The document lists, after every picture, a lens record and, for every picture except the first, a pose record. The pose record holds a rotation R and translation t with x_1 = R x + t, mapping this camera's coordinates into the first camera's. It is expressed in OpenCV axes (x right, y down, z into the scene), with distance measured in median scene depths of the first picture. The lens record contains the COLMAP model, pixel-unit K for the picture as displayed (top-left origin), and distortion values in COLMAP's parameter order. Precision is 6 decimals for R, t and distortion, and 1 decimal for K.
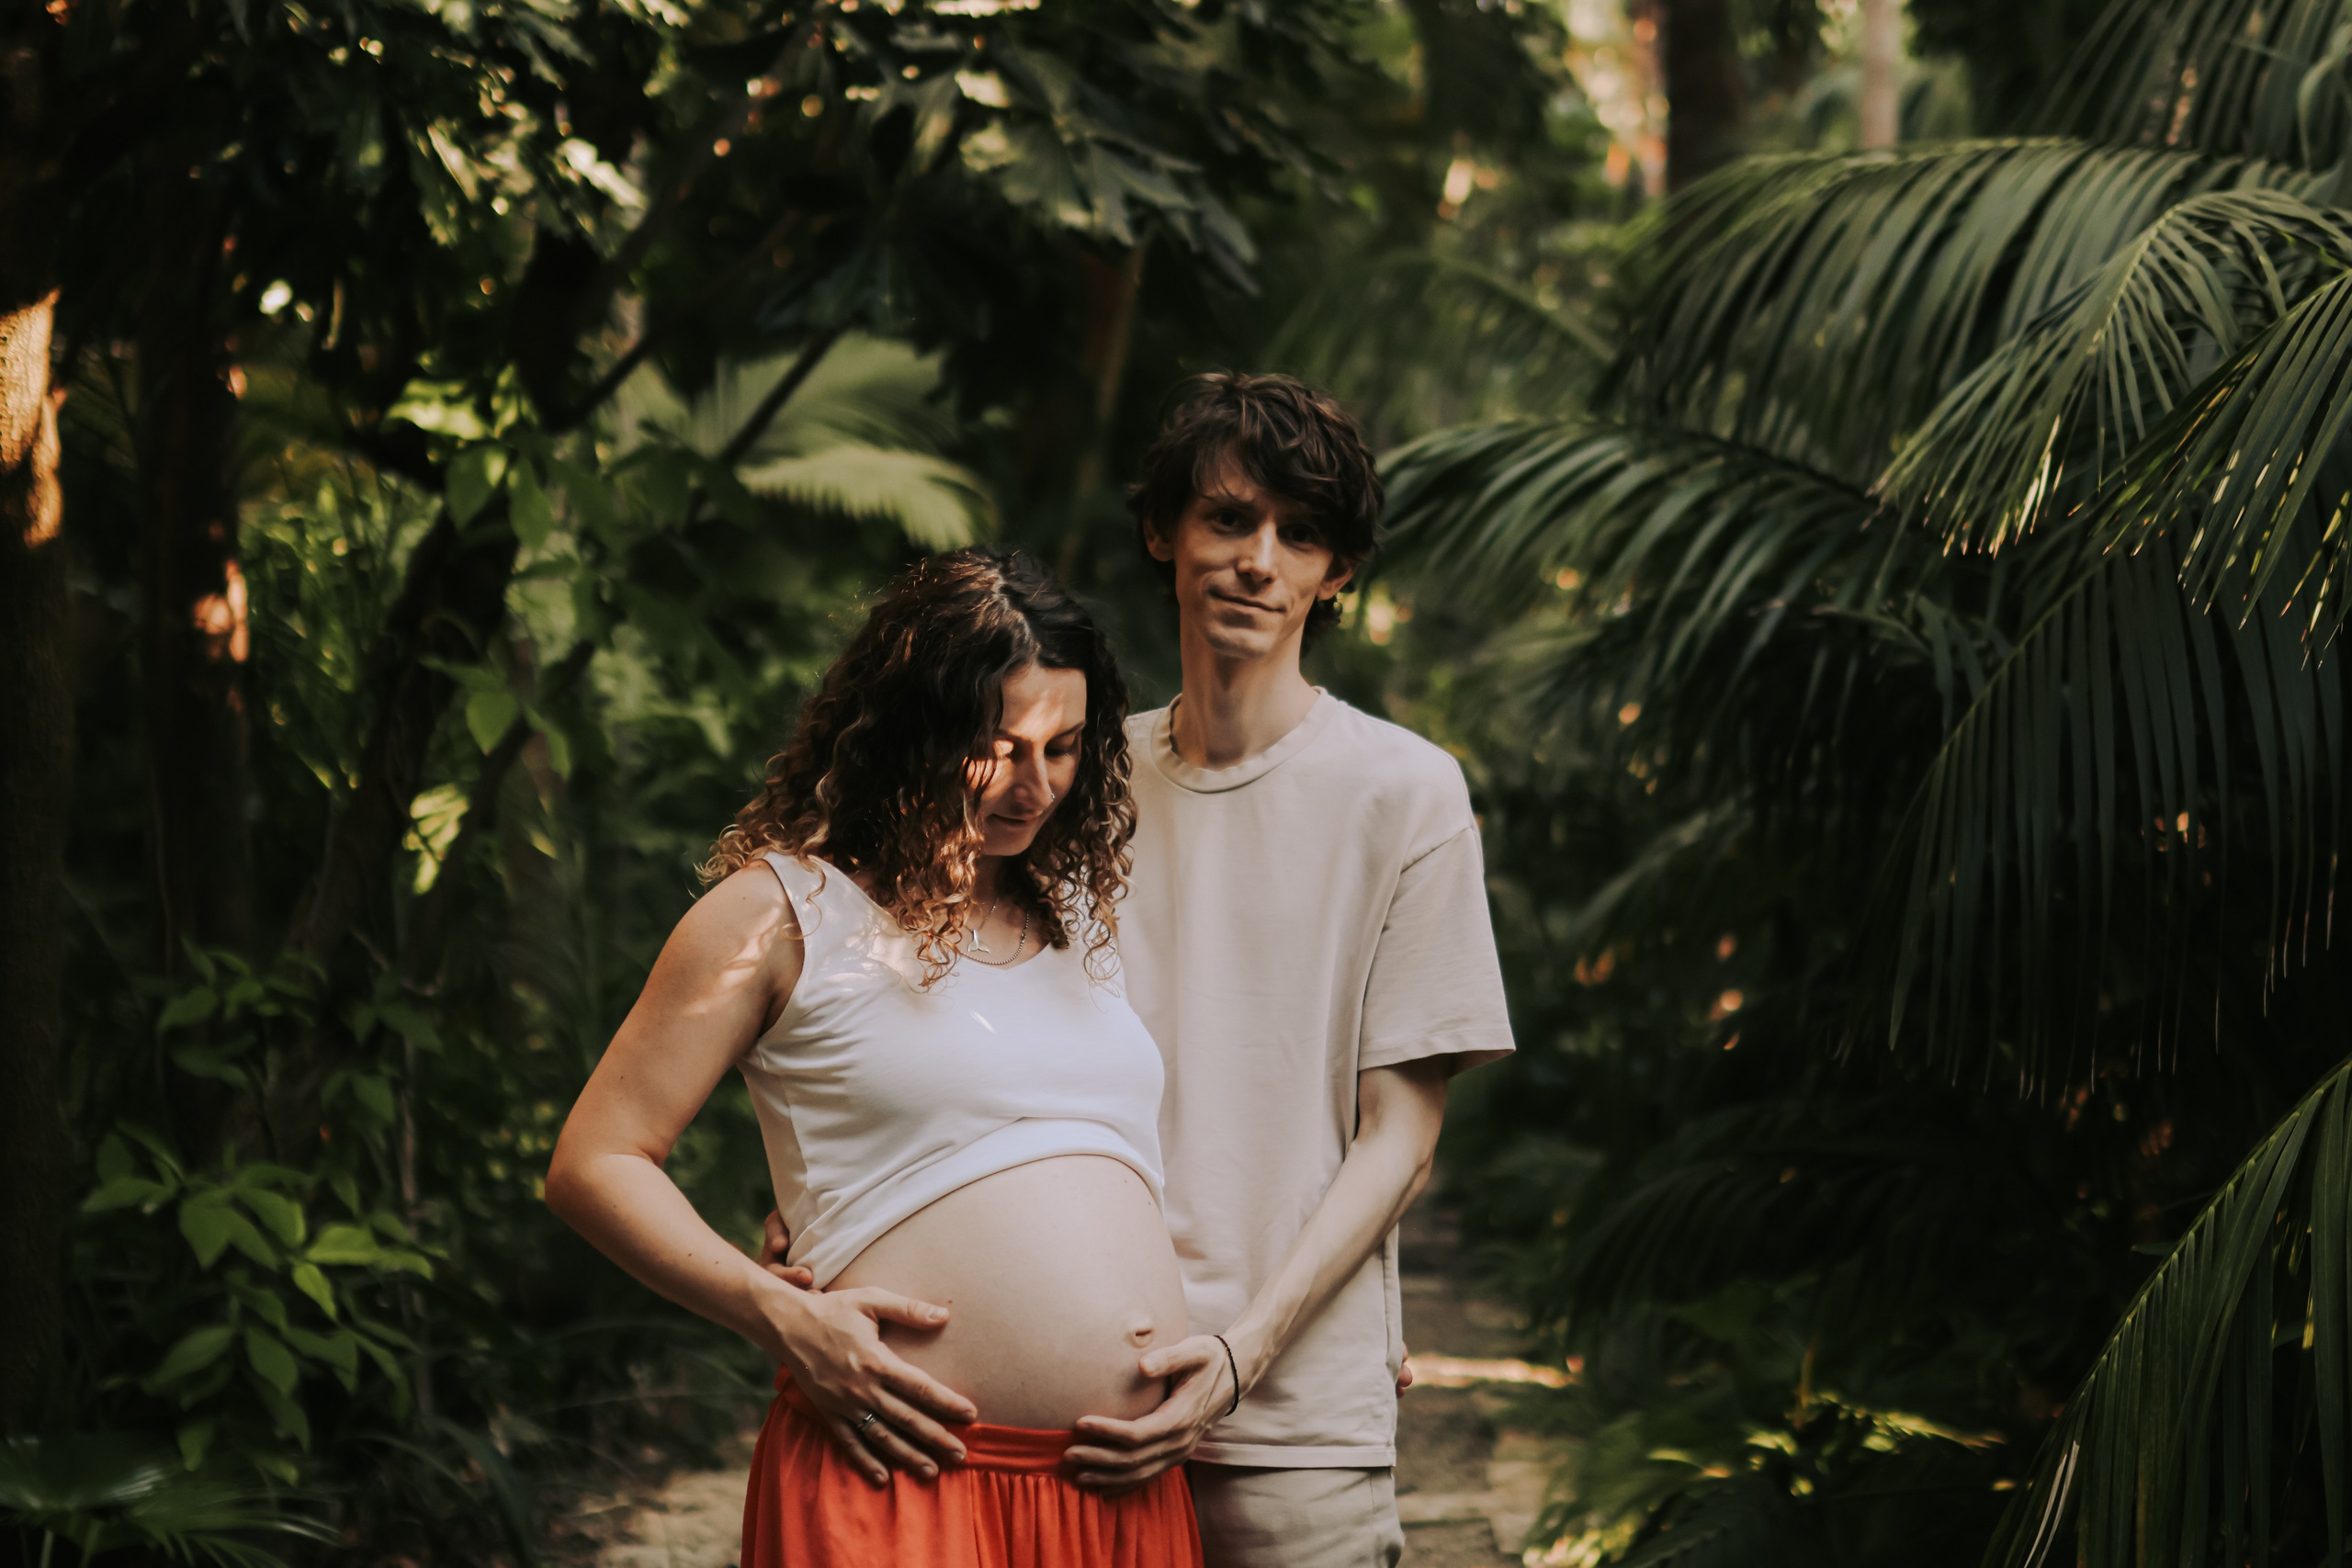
lens RADIAL K [[3747.4, 0, 1277.6], [0, 3747.4, 791.8], [0, 0, 1]] dist [-0.030835, -0.031850]
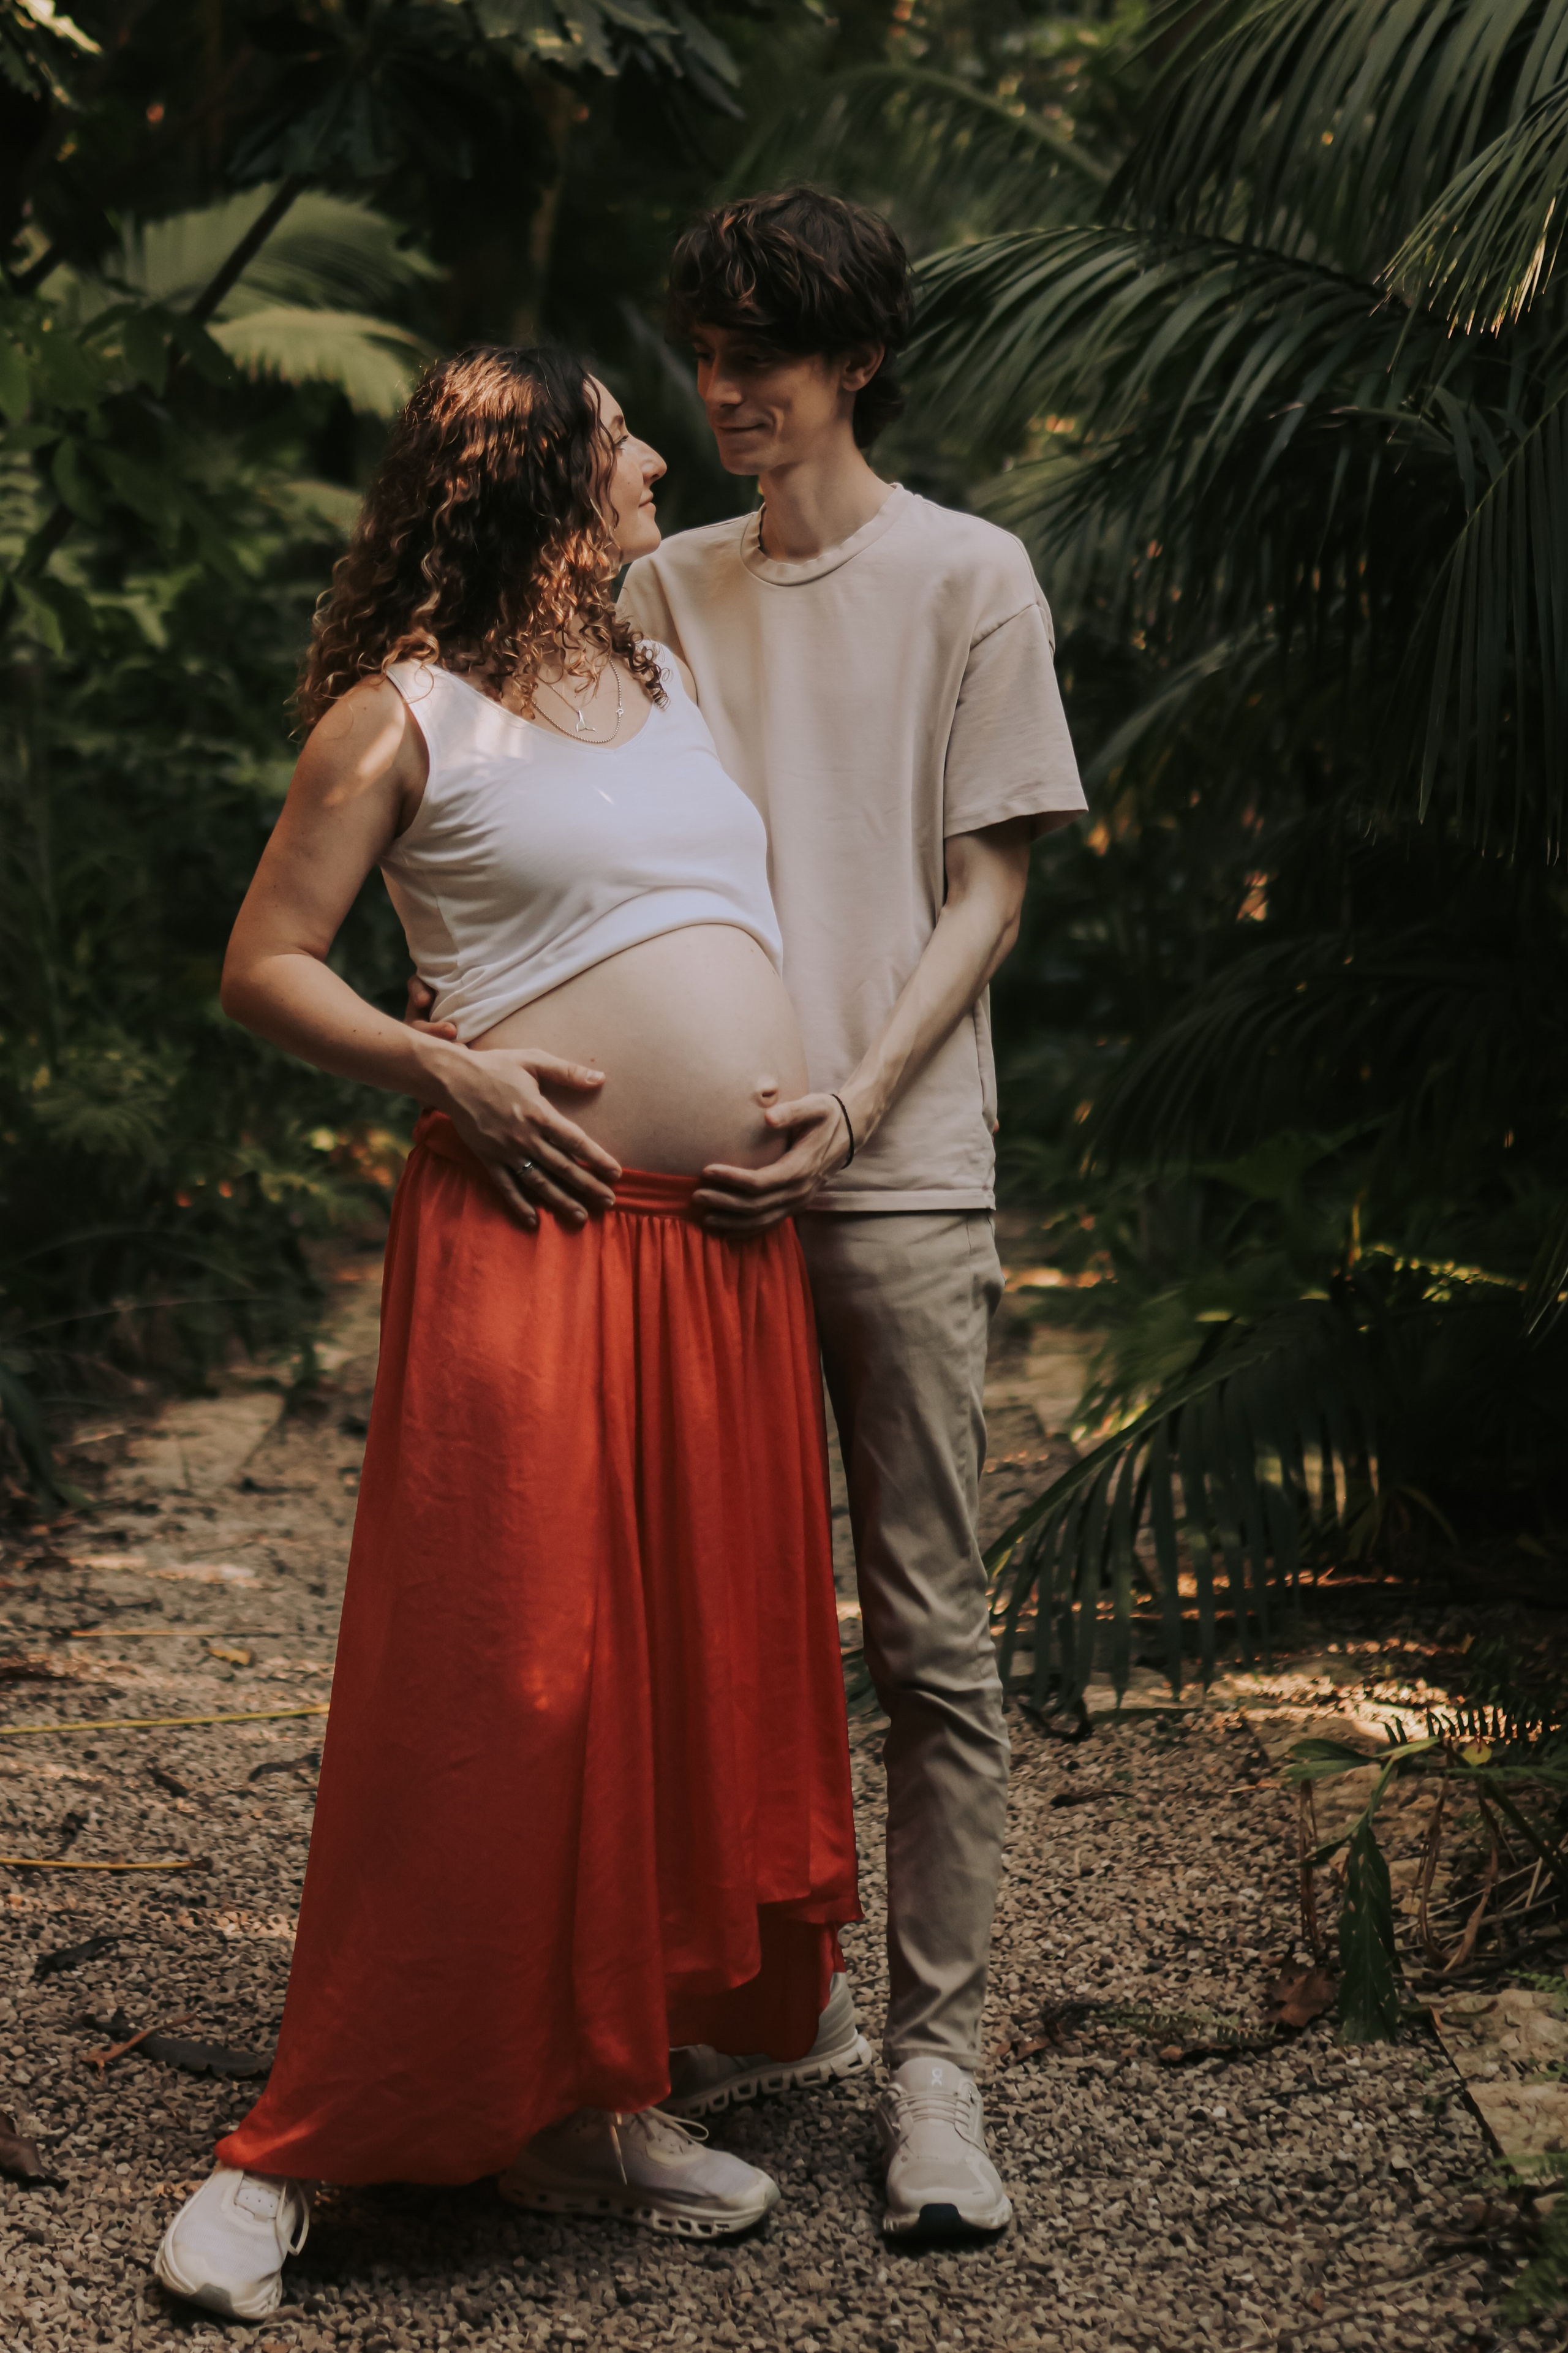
lens RADIAL K [[4312.2, 0, 700.5], [0, 4312.2, 971.6], [0, 0, 1]] dist [-0.051229, 0.137694]
pose [[0.998846, -0.047378, -0.007895, -0.018707], [0.047784, 0.996852, 0.063273, 0.016290], [0.004873, -0.063577, 0.997965, -0.124742]]
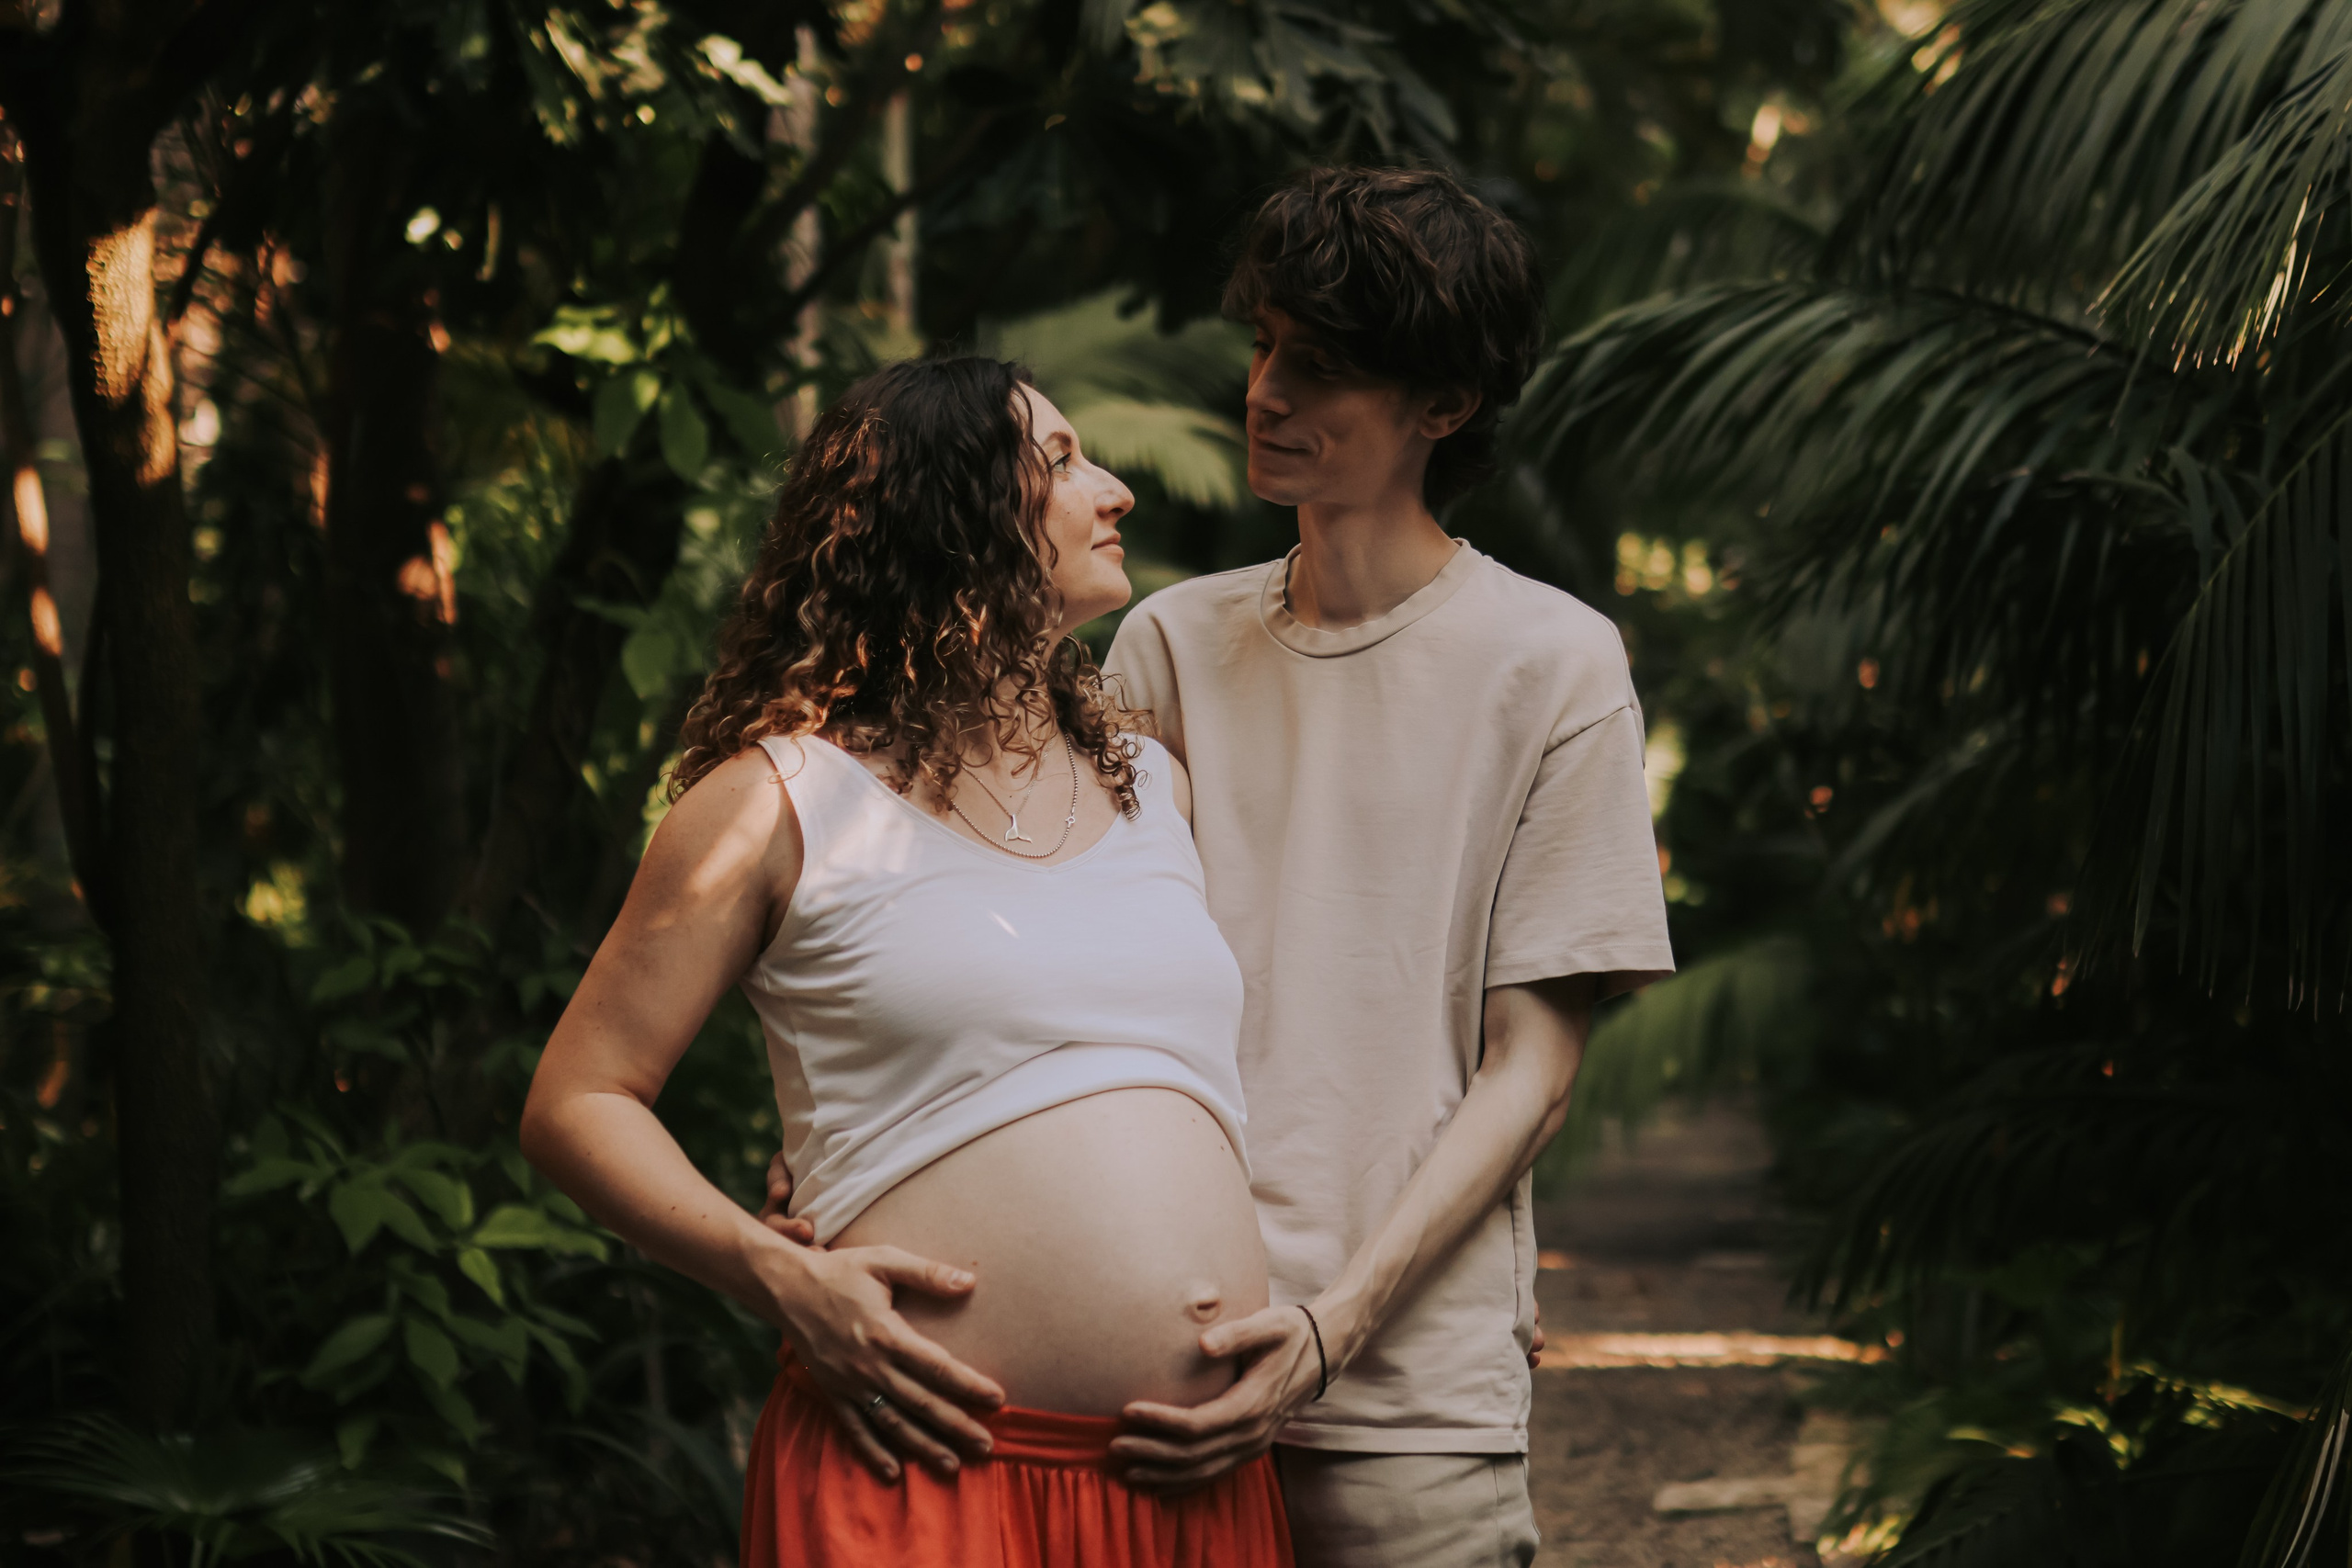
lens RADIAL K [[3726.0, 0, 1285.9], [0, 3726.0, 785.2], [0, 0, 1]] dist [-0.056398, -0.017102]
pose [[0.995279, -0.027716, -0.093011, 0.033807], [0.027742, 0.999615, -0.001004, 0.016896], [0.093003, -0.001581, 0.995665, 0.091482]]
